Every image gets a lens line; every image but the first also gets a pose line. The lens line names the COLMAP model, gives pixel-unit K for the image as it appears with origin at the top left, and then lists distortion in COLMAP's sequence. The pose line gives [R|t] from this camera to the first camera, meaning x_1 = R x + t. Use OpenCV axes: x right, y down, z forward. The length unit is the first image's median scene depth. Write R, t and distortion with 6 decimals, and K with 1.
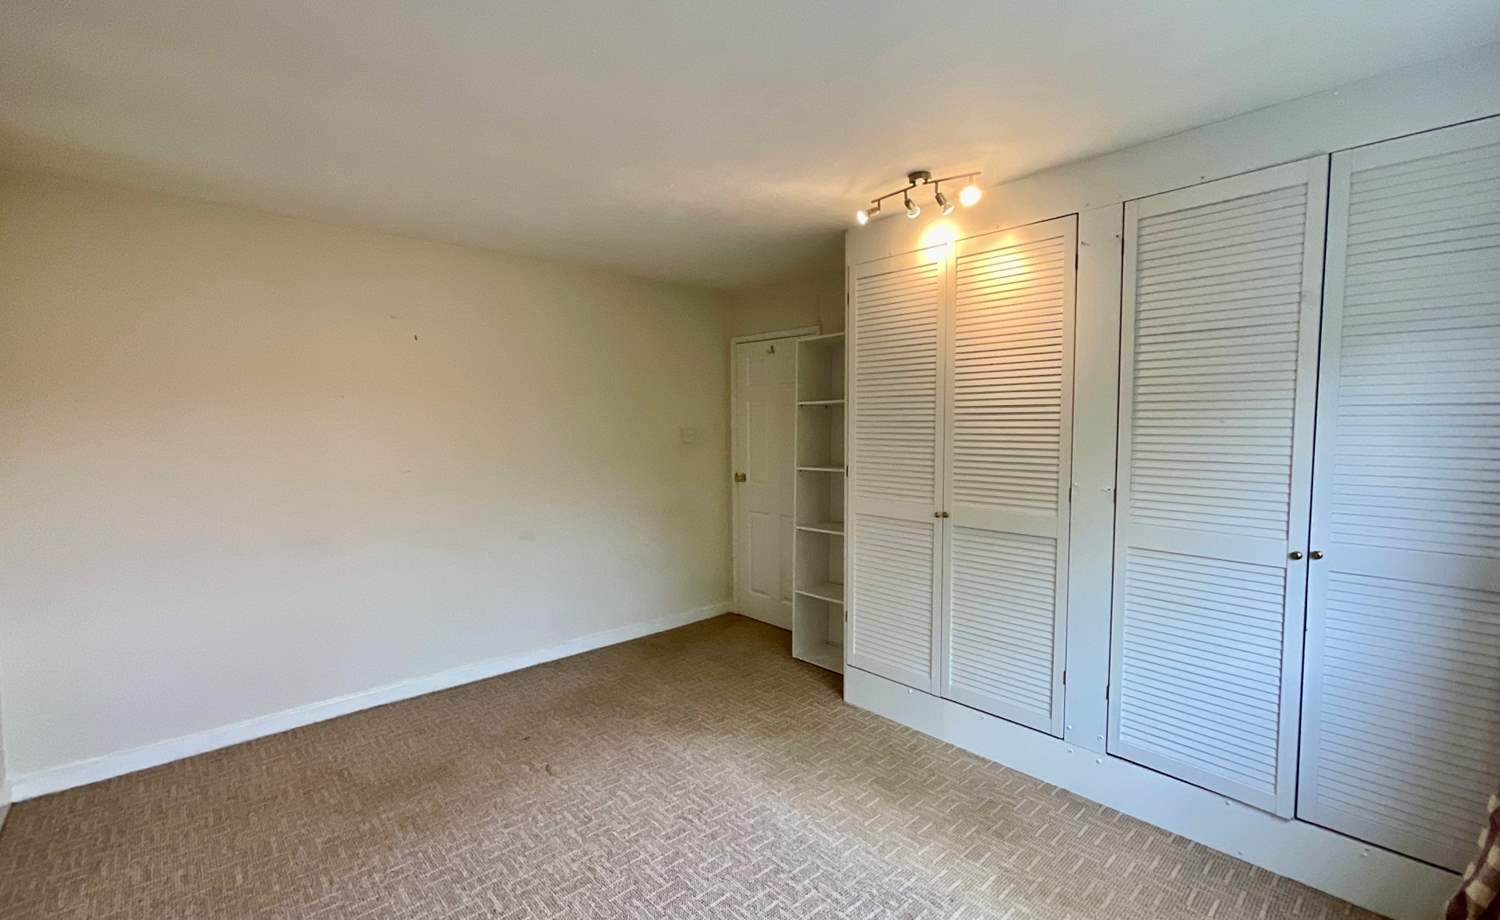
lens RADIAL K [[626.3, 0, 750.0], [0, 626.3, 460.0], [0, 0, 1]] dist [0.000054, -0.000144]
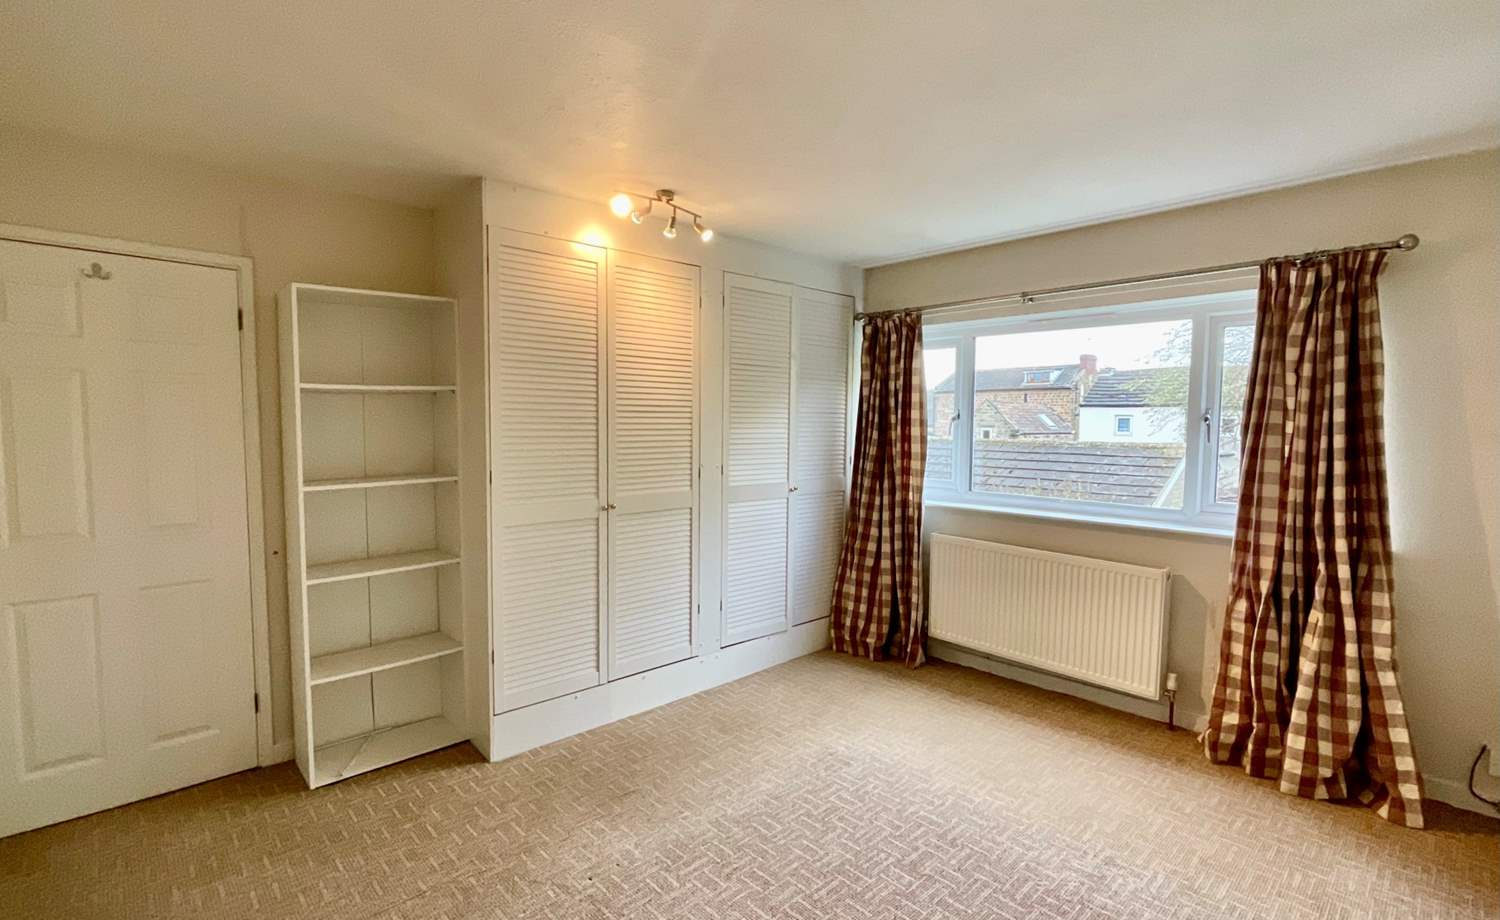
lens RADIAL K [[667.8, 0, 750.0], [0, 667.8, 460.0], [0, 0, 1]] dist [-0.001665, -0.000387]
pose [[0.019725, -0.062257, 0.997865, -0.774421], [0.050104, 0.996867, 0.061205, -0.046600], [-0.998549, 0.048790, 0.022782, 0.718036]]
